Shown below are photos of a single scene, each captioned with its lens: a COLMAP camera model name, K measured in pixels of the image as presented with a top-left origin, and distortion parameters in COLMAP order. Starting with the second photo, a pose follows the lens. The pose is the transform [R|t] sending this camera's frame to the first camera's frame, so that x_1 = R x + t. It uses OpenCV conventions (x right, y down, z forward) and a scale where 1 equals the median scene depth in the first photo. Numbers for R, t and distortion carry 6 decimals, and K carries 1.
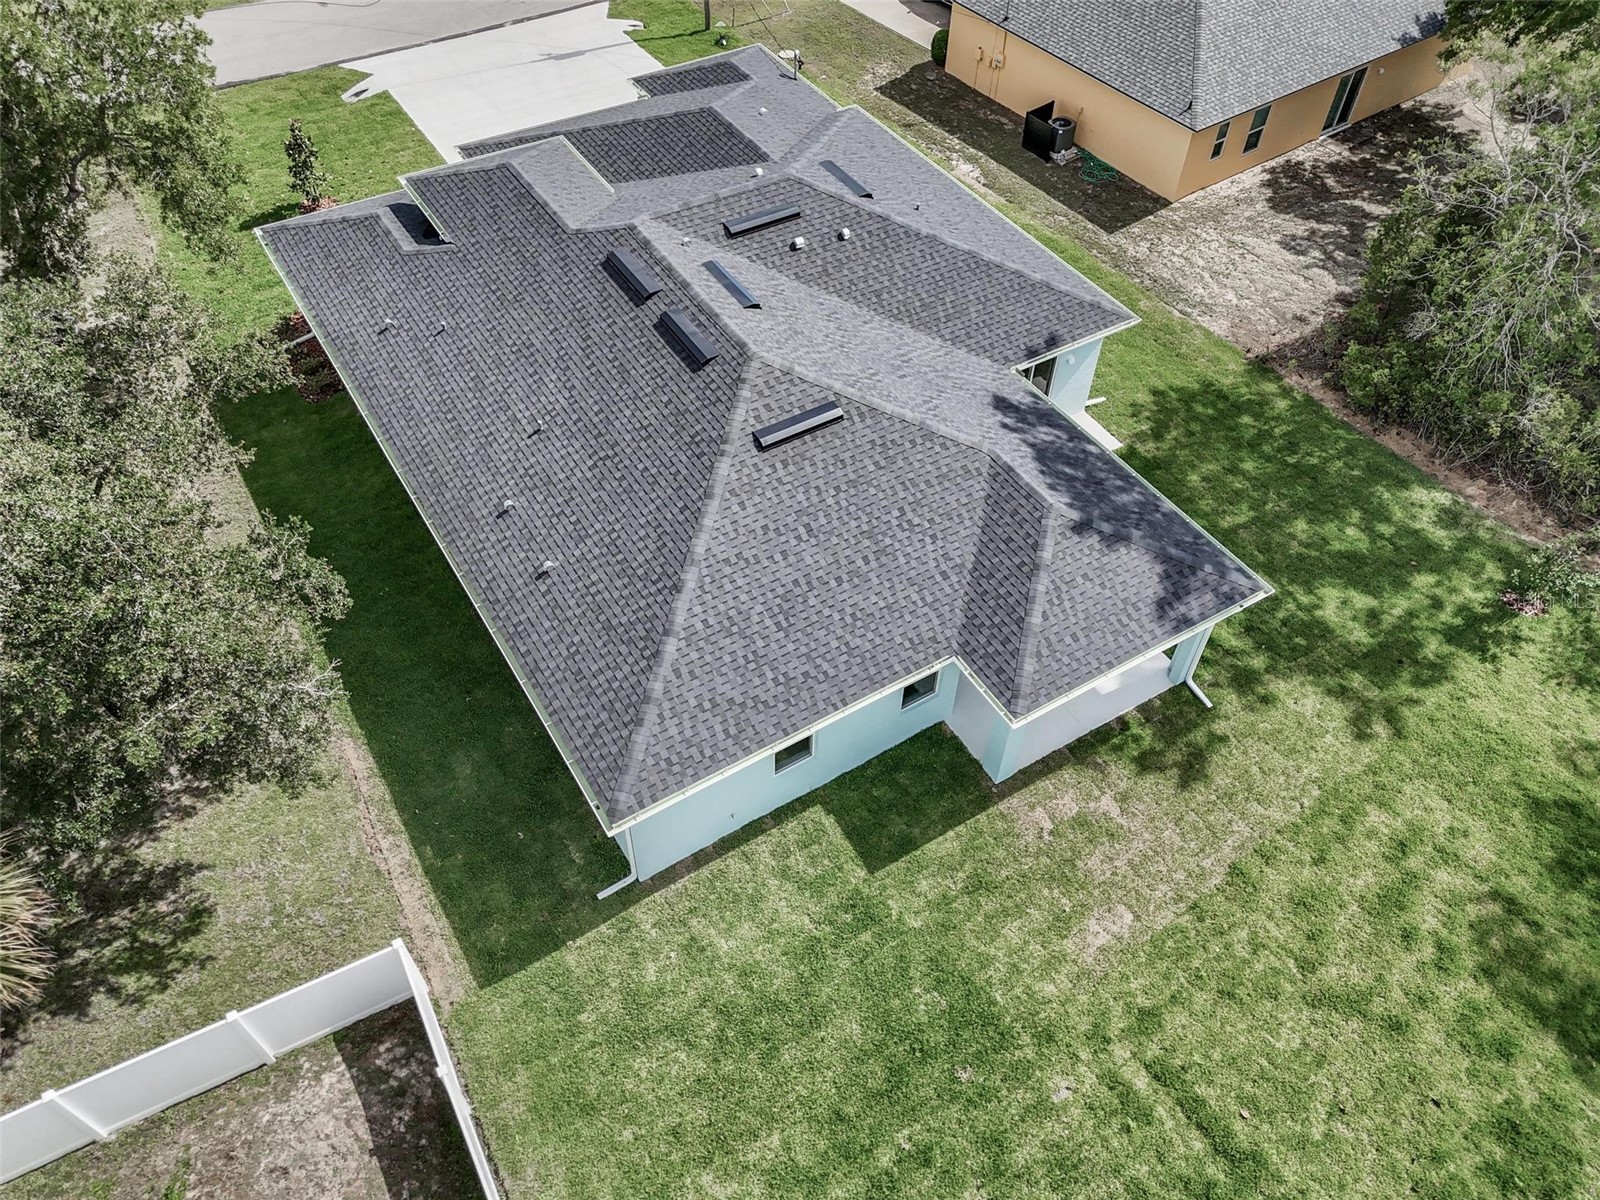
lens RADIAL K [[1172.9, 0, 799.0], [0, 1172.9, 601.9], [0, 0, 1]] dist [0.085469, -0.078144]
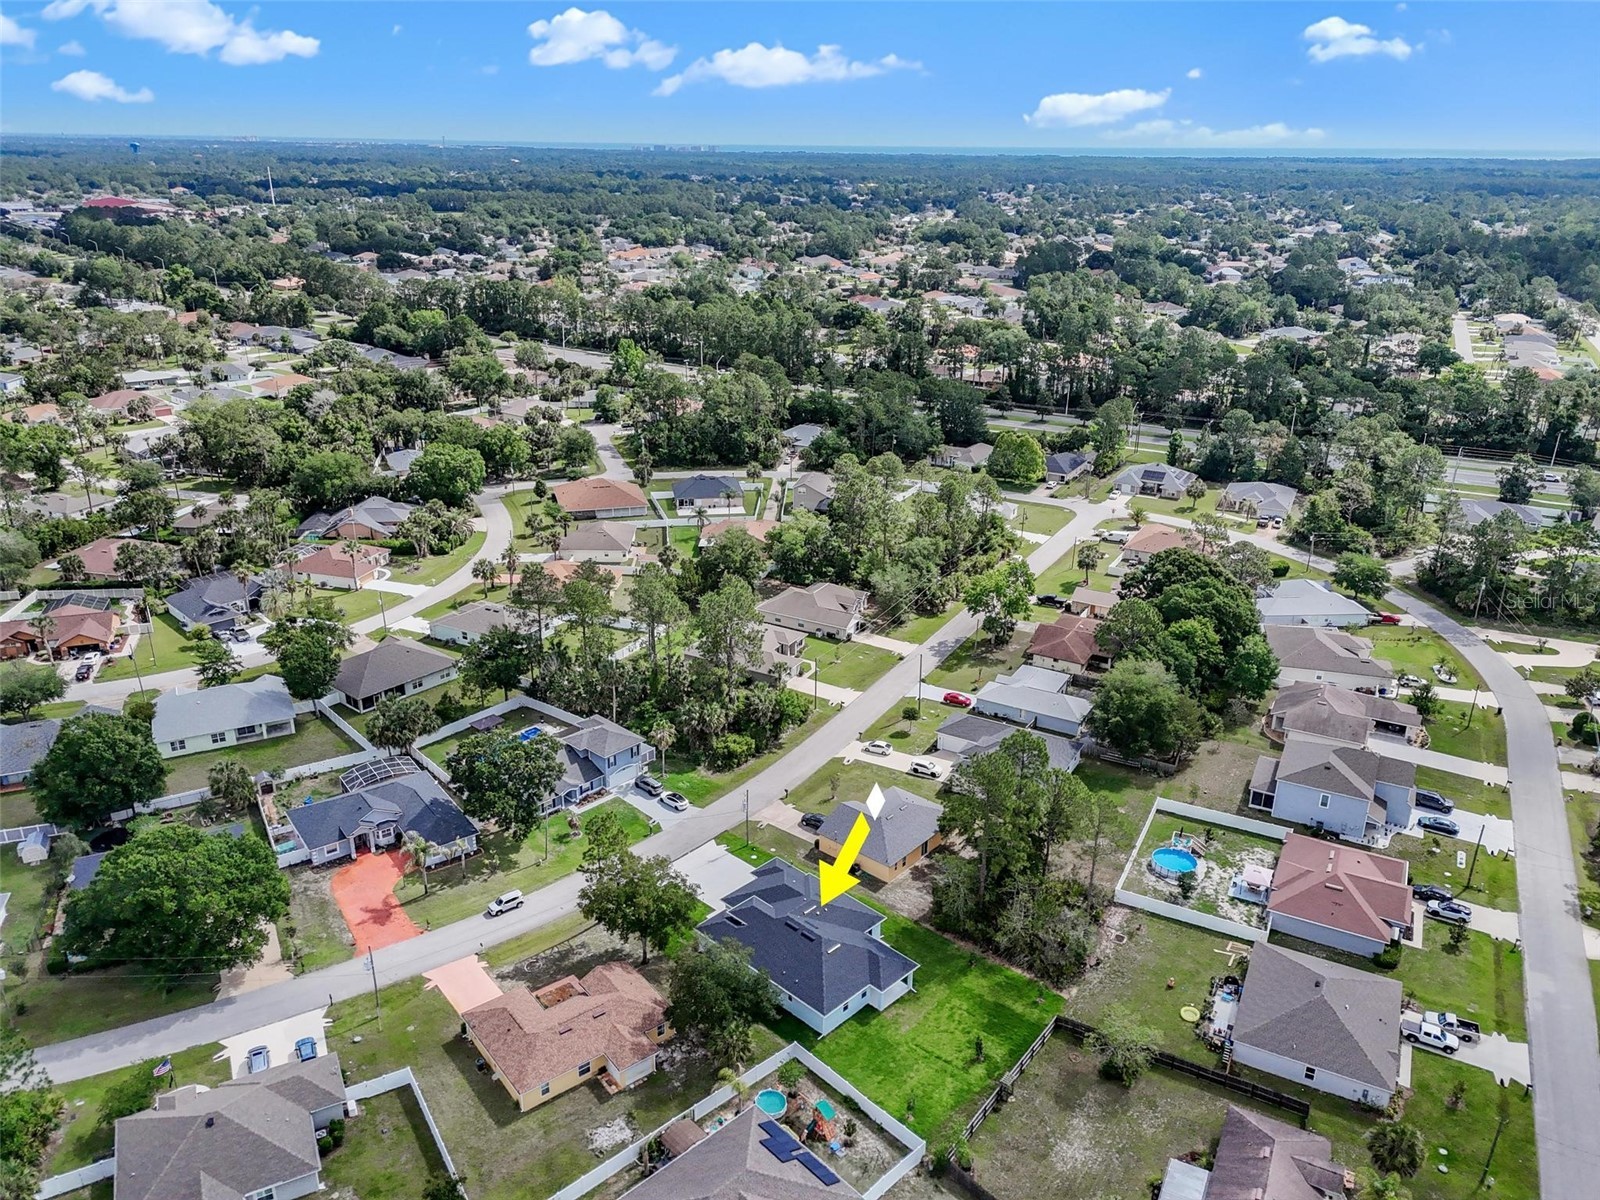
lens RADIAL K [[1172.9, 0, 803.1], [0, 1172.9, 607.7], [0, 0, 1]] dist [0.085469, -0.078144]
pose [[0.969841, -0.095582, 0.224213, -1.104117], [0.186546, 0.883136, -0.430431, 0.718720], [-0.156869, 0.459276, 0.874333, -4.115486]]
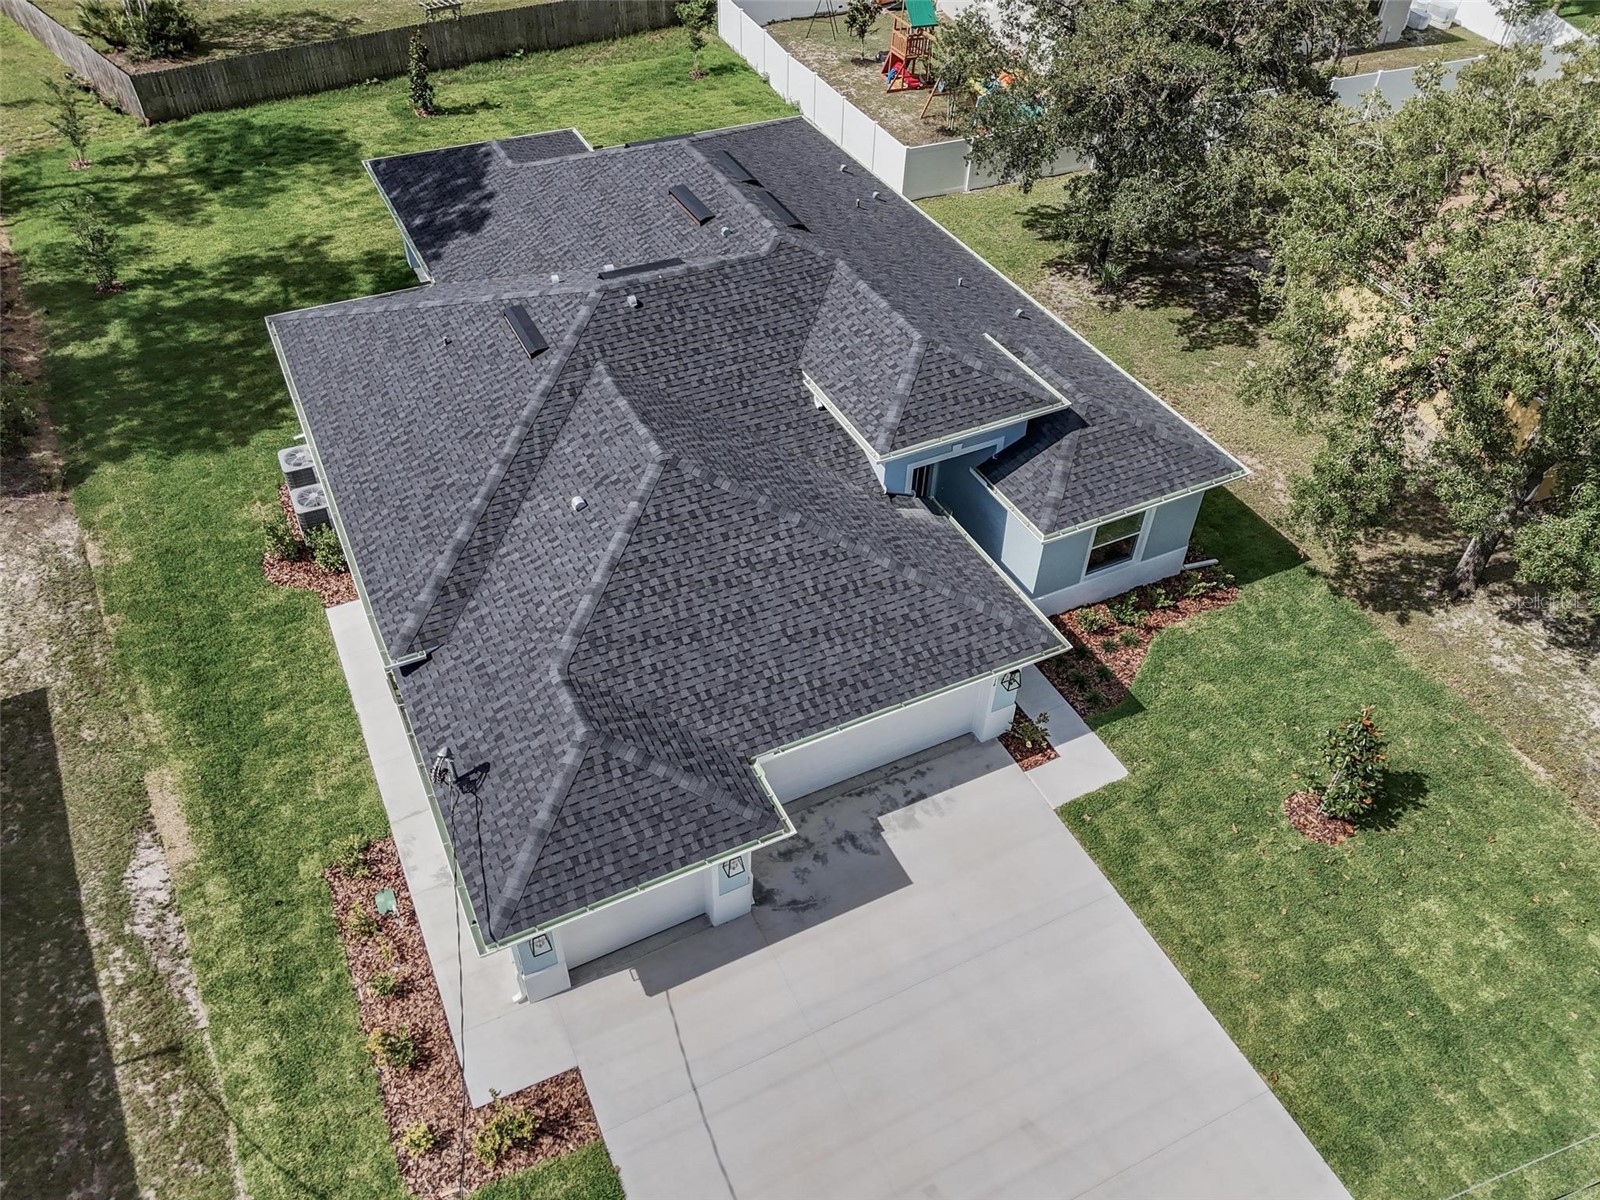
lens RADIAL K [[1172.9, 0, 795.0], [0, 1172.9, 598.5], [0, 0, 1]] dist [0.085469, -0.078144]
pose [[-0.994784, -0.092775, 0.042397, -0.228599], [0.045280, -0.029198, 0.998548, -1.339225], [-0.091403, 0.995259, 0.033247, 1.291977]]
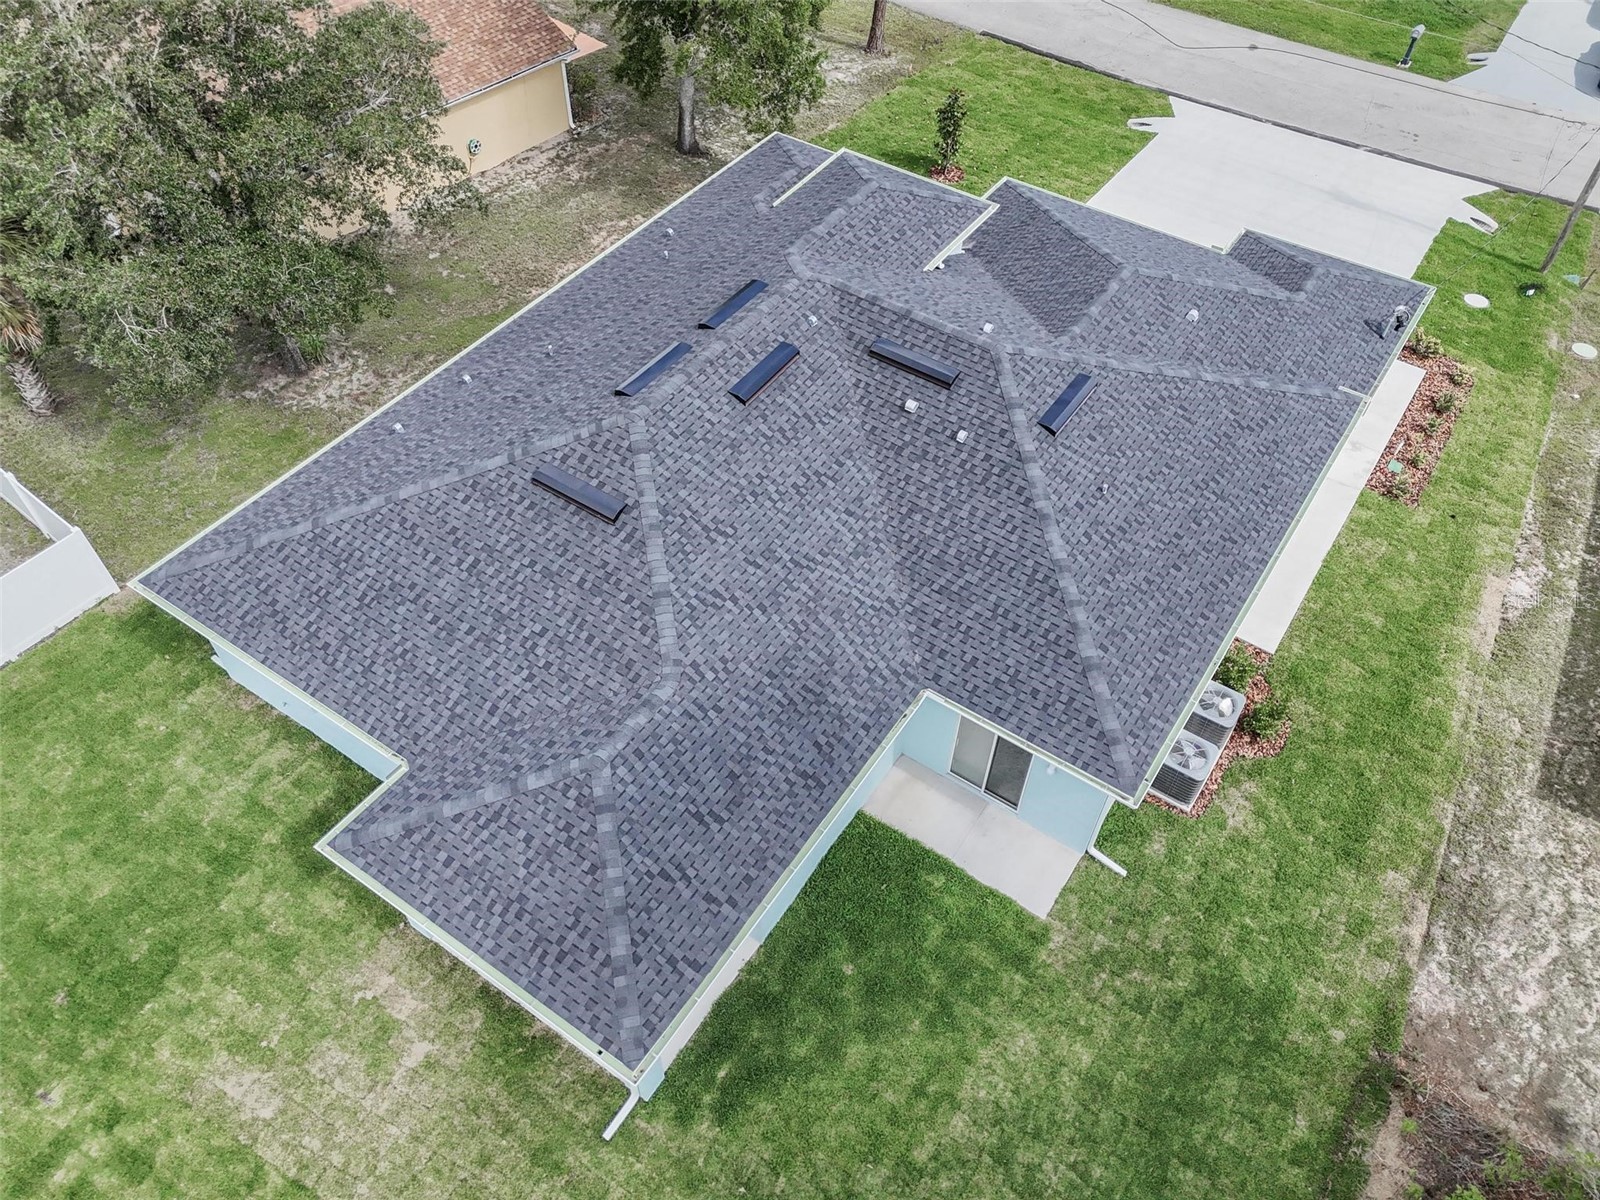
lens RADIAL K [[1172.9, 0, 799.3], [0, 1172.9, 601.3], [0, 0, 1]] dist [0.085469, -0.078144]
pose [[0.409987, 0.683800, -0.603596, 0.595755], [-0.694097, 0.663236, 0.279905, -0.412569], [0.591726, 0.304197, 0.746542, 0.397490]]
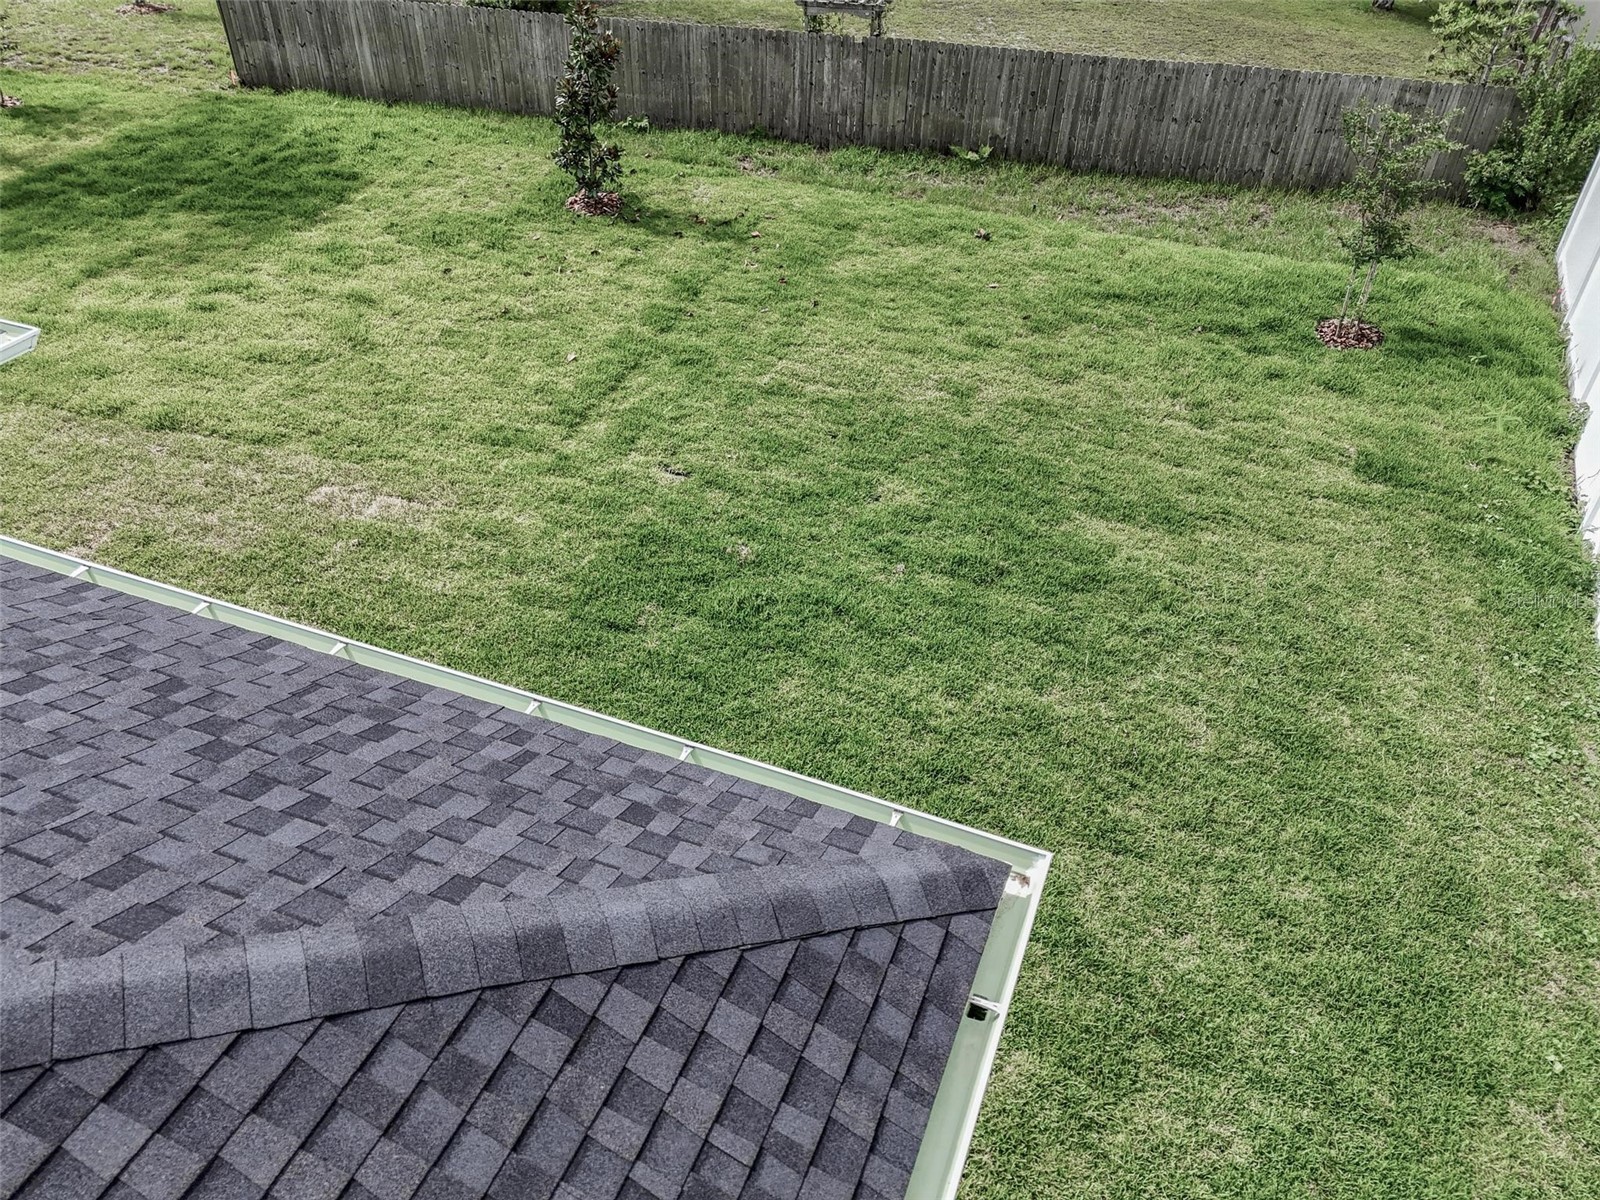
lens RADIAL K [[1172.9, 0, 800.4], [0, 1172.9, 601.1], [0, 0, 1]] dist [0.085469, -0.078144]
pose [[-0.597083, -0.518191, 0.612348, -0.185223], [0.582193, 0.245217, 0.775191, -0.017680], [-0.551855, 0.819357, 0.155272, 0.706598]]
